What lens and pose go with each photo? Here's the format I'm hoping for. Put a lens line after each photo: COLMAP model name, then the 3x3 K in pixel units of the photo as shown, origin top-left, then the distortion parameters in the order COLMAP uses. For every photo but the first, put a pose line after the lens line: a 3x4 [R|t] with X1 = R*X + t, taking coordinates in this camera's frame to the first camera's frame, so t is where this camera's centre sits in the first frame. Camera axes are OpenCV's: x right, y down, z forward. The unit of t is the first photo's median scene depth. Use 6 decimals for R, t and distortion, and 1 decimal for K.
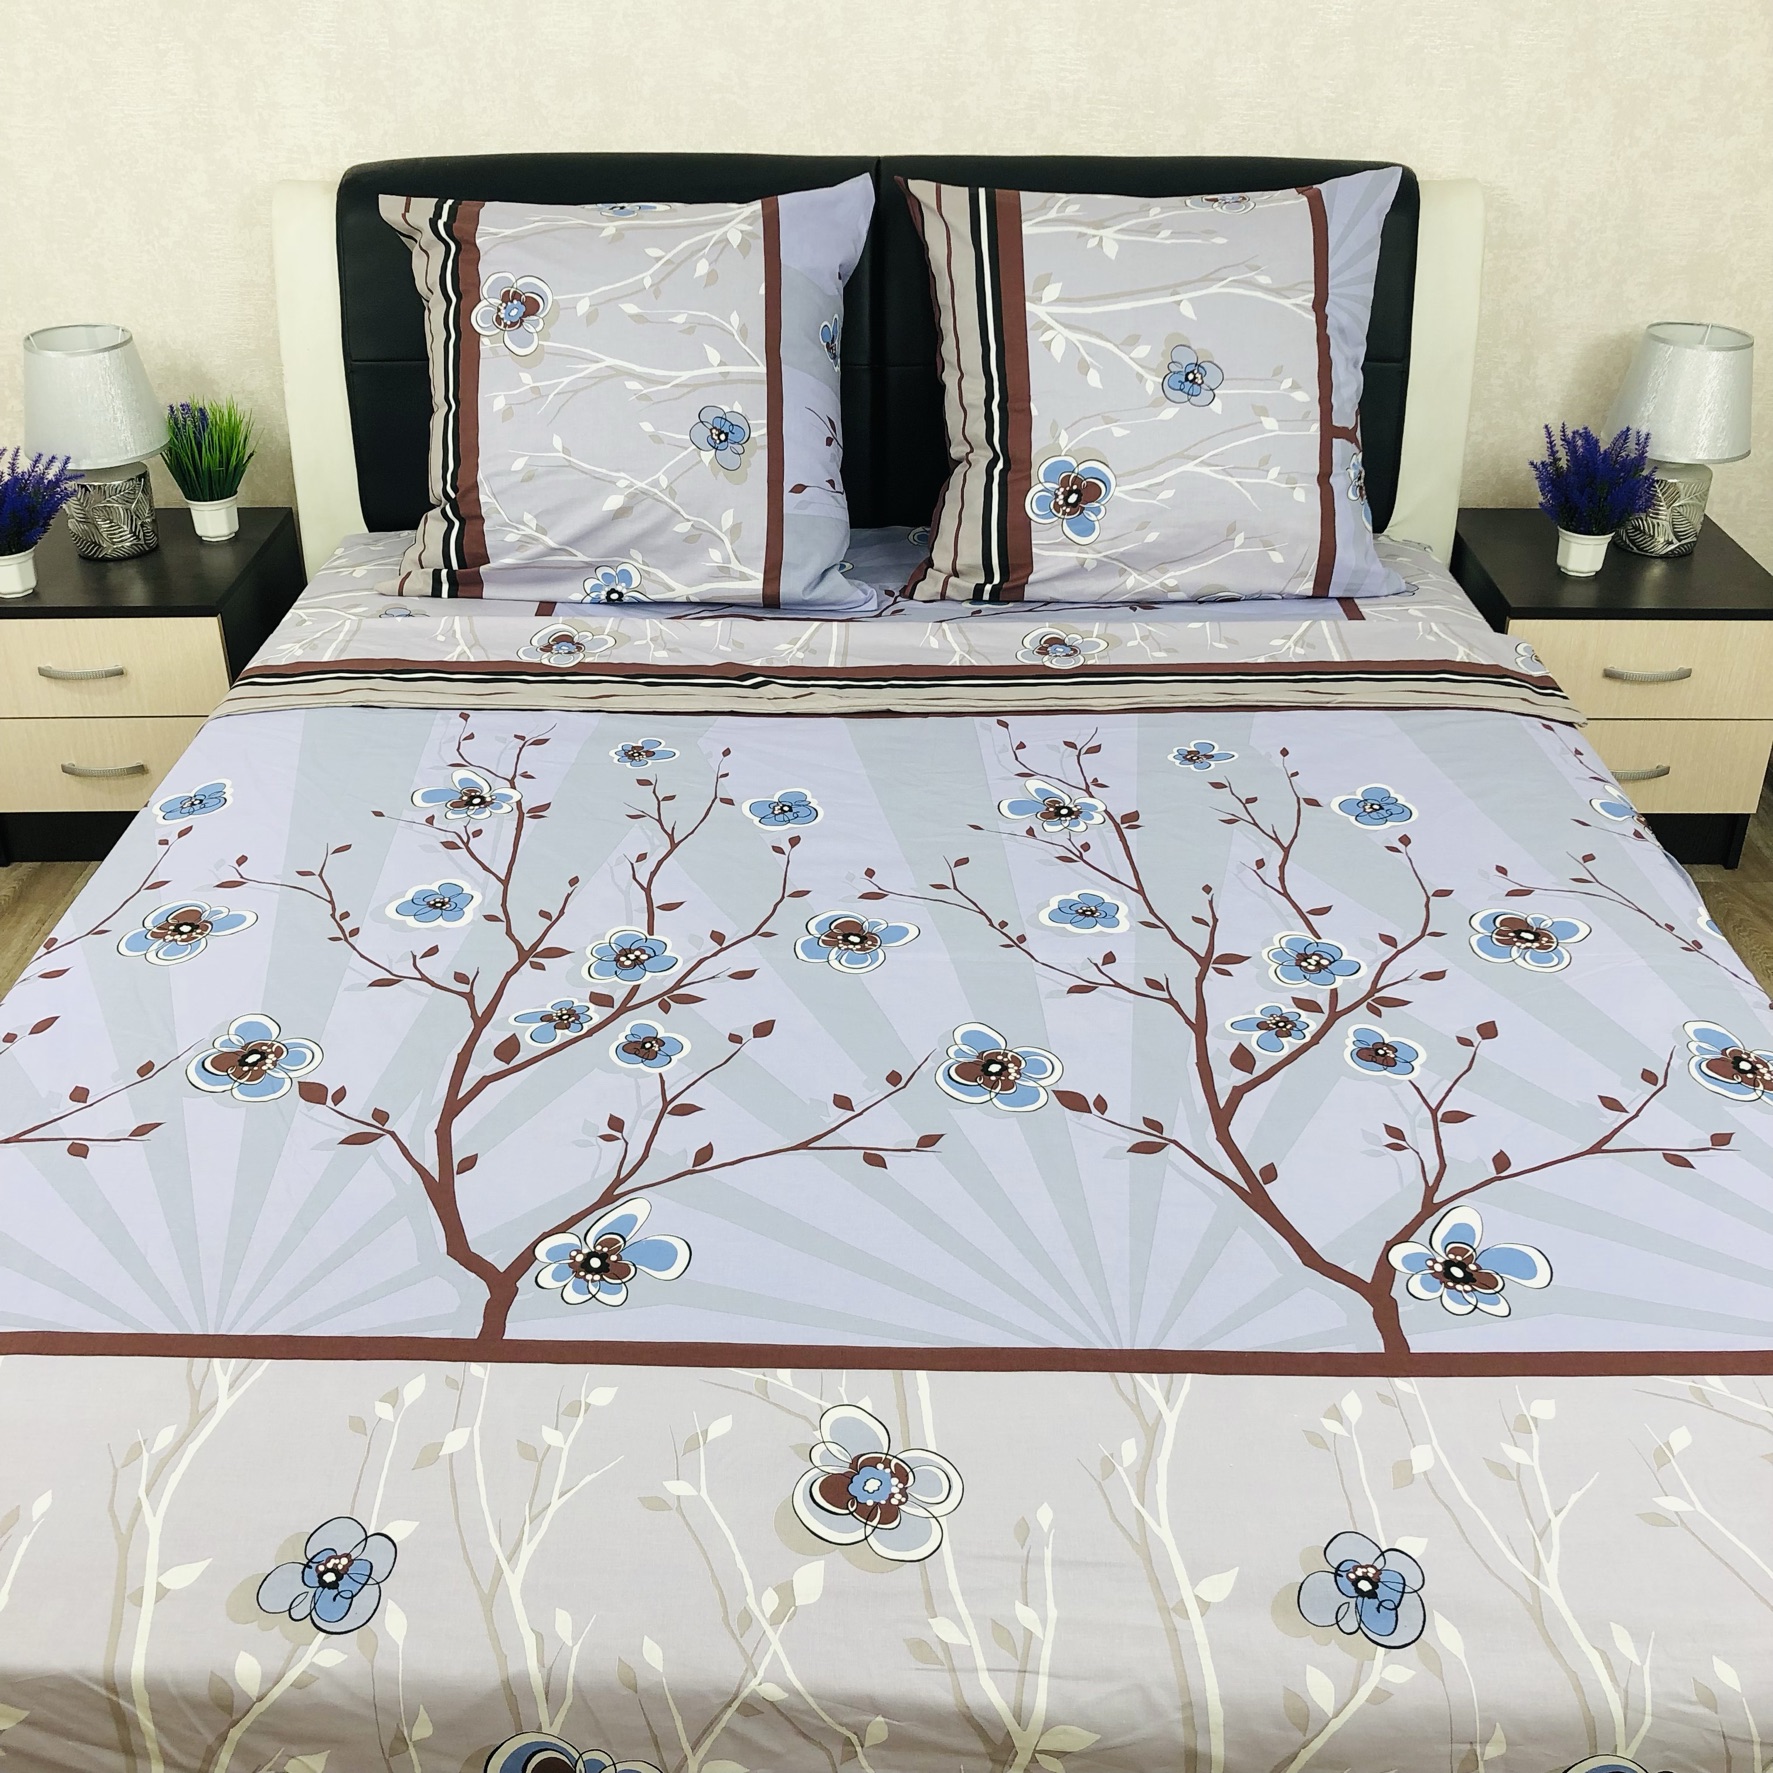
lens RADIAL K [[1941.6, 0, 889.2], [0, 1941.6, 913.4], [0, 0, 1]] dist [0.065842, -0.192763]
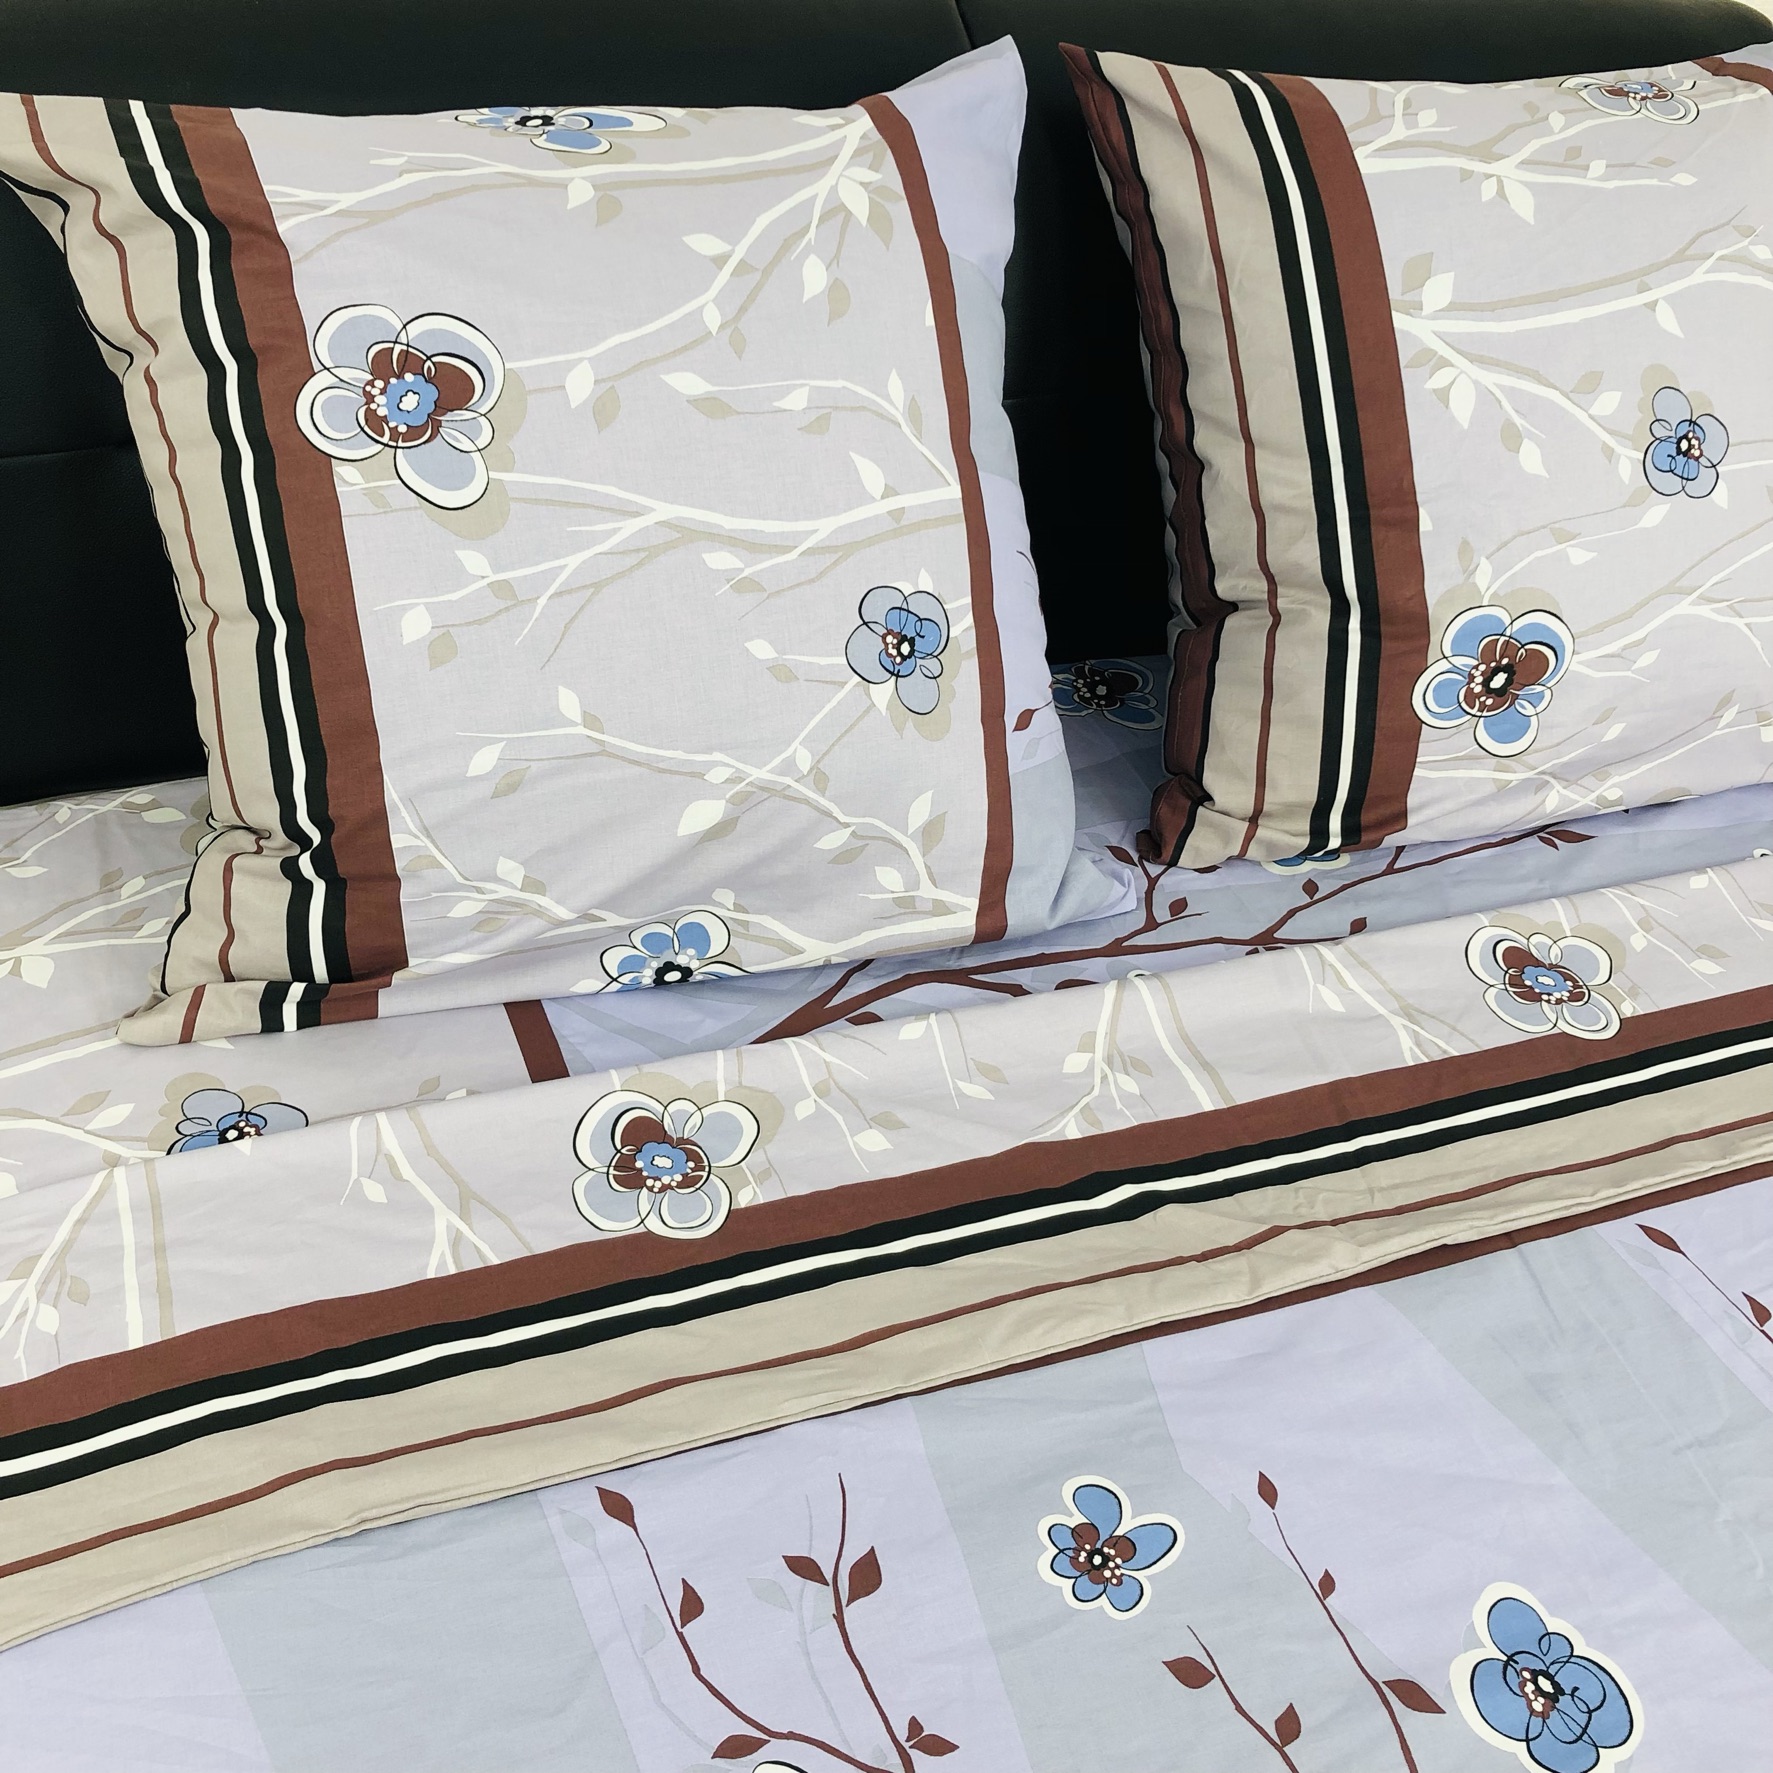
lens RADIAL K [[1879.7, 0, 875.3], [0, 1879.7, 886.7], [0, 0, 1]] dist [0.085296, -0.245292]
pose [[0.929268, -0.153055, 0.336207, -0.252259], [0.105384, 0.982145, 0.155835, -0.256516], [-0.354055, -0.109382, 0.928806, 0.564023]]
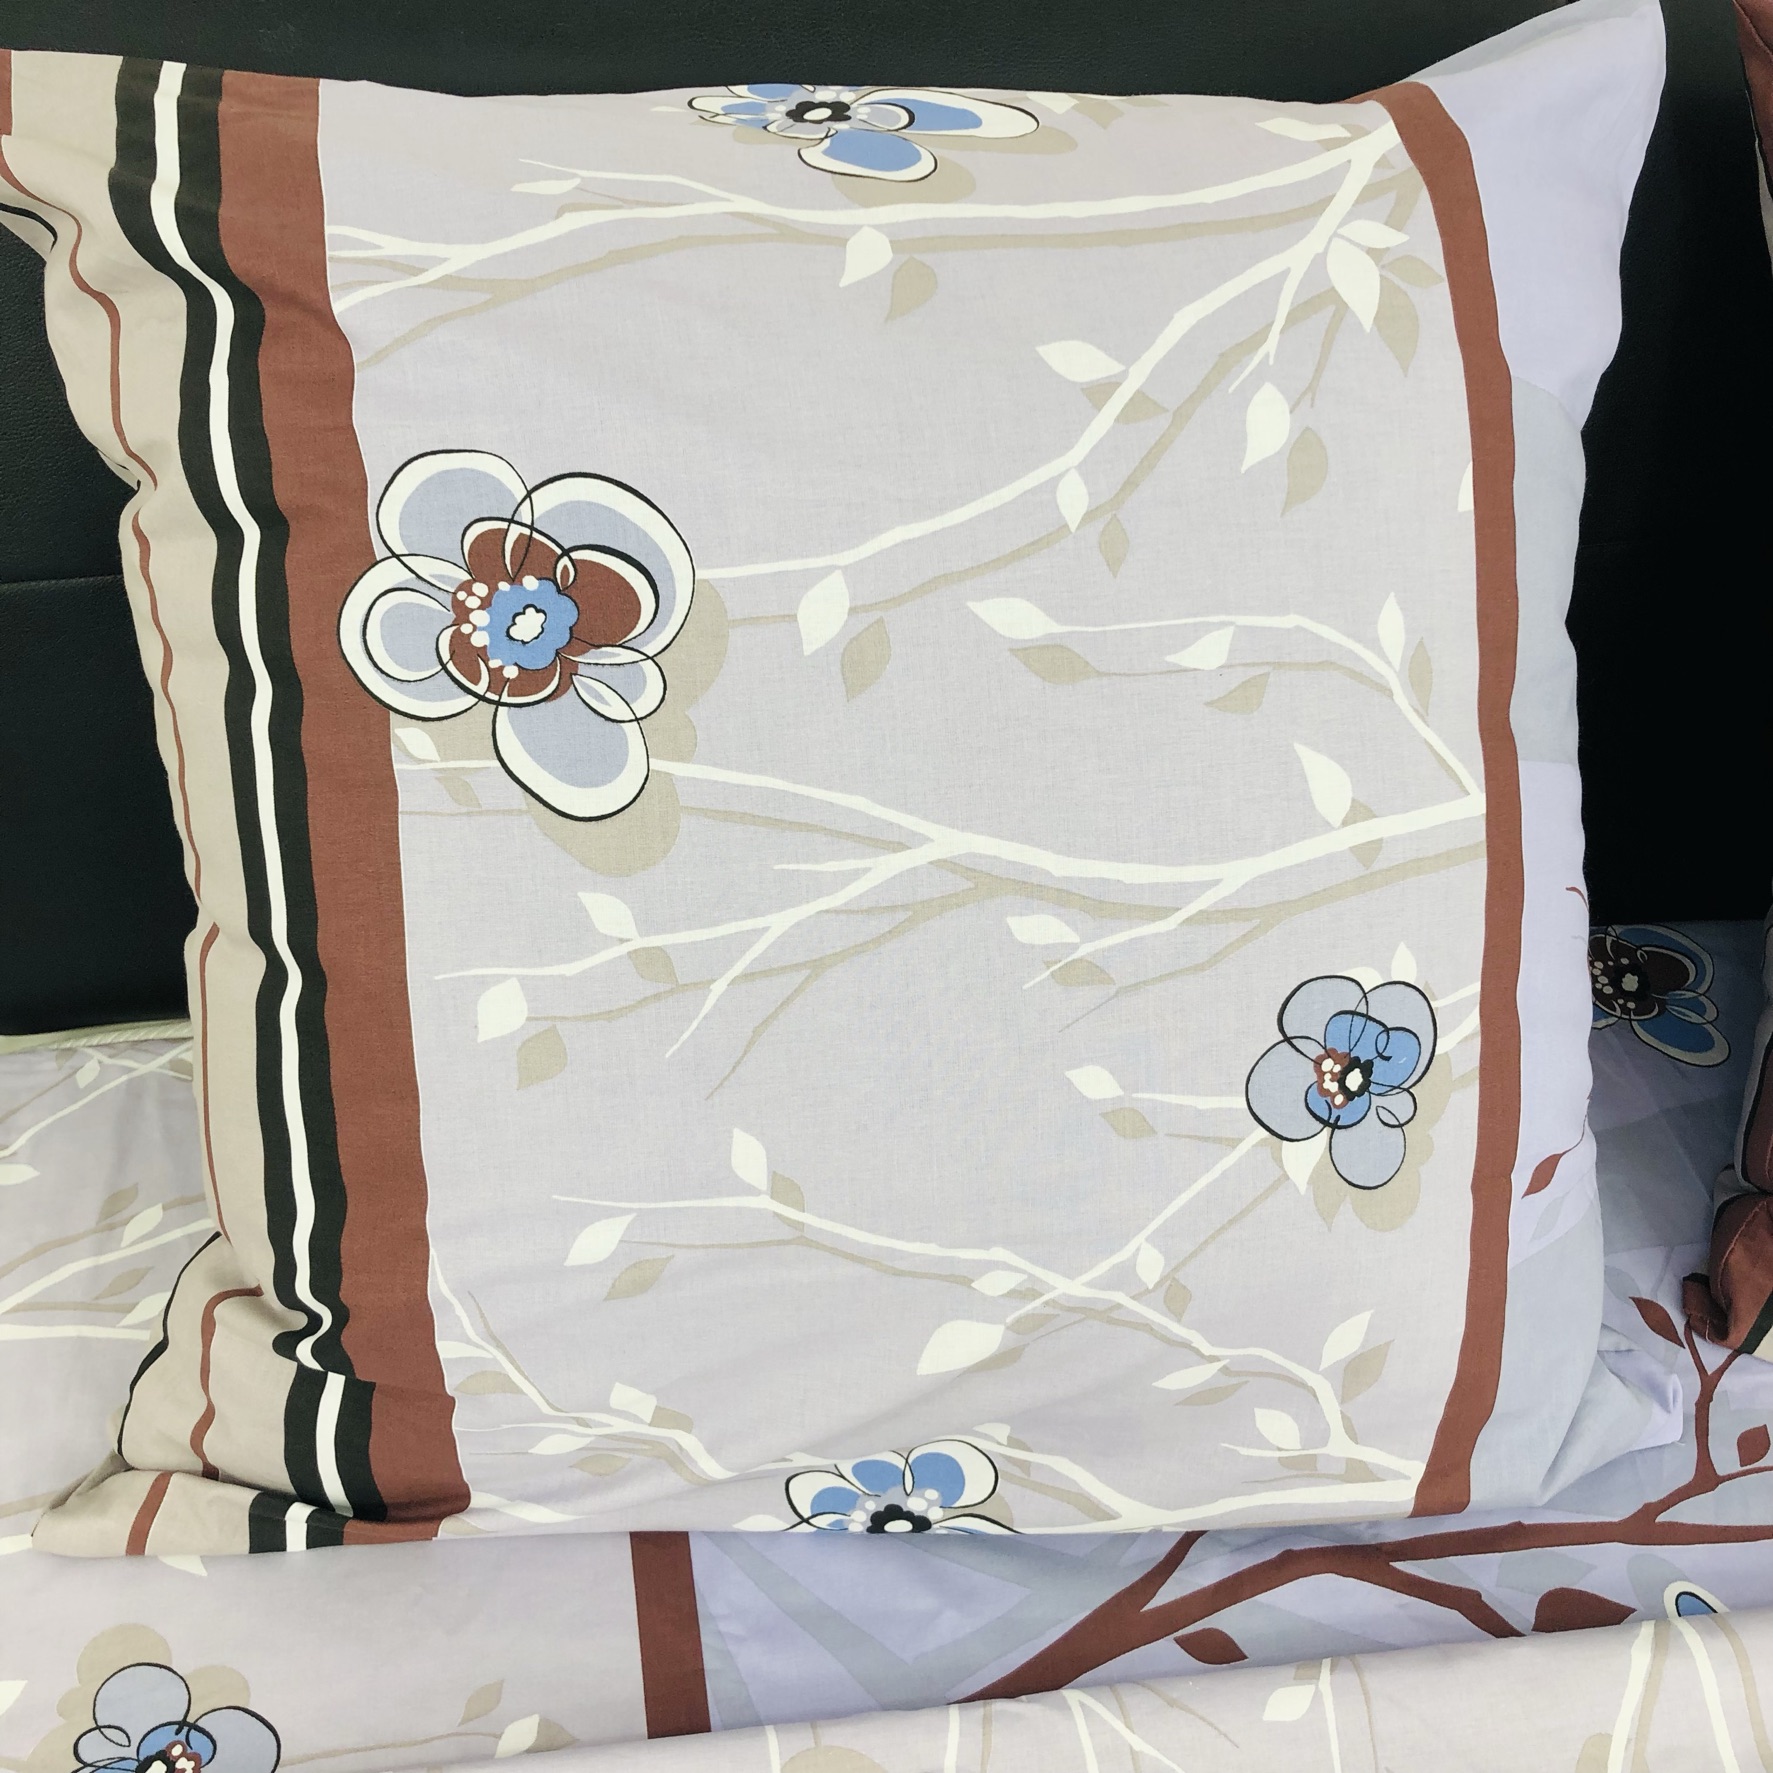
lens RADIAL K [[1921.6, 0, 864.1], [0, 1921.6, 884.5], [0, 0, 1]] dist [0.107881, -0.342901]
pose [[0.986246, -0.060387, 0.153859, -0.189106], [0.031061, 0.981999, 0.186317, -0.318755], [-0.162341, -0.178975, 0.970368, 0.748602]]
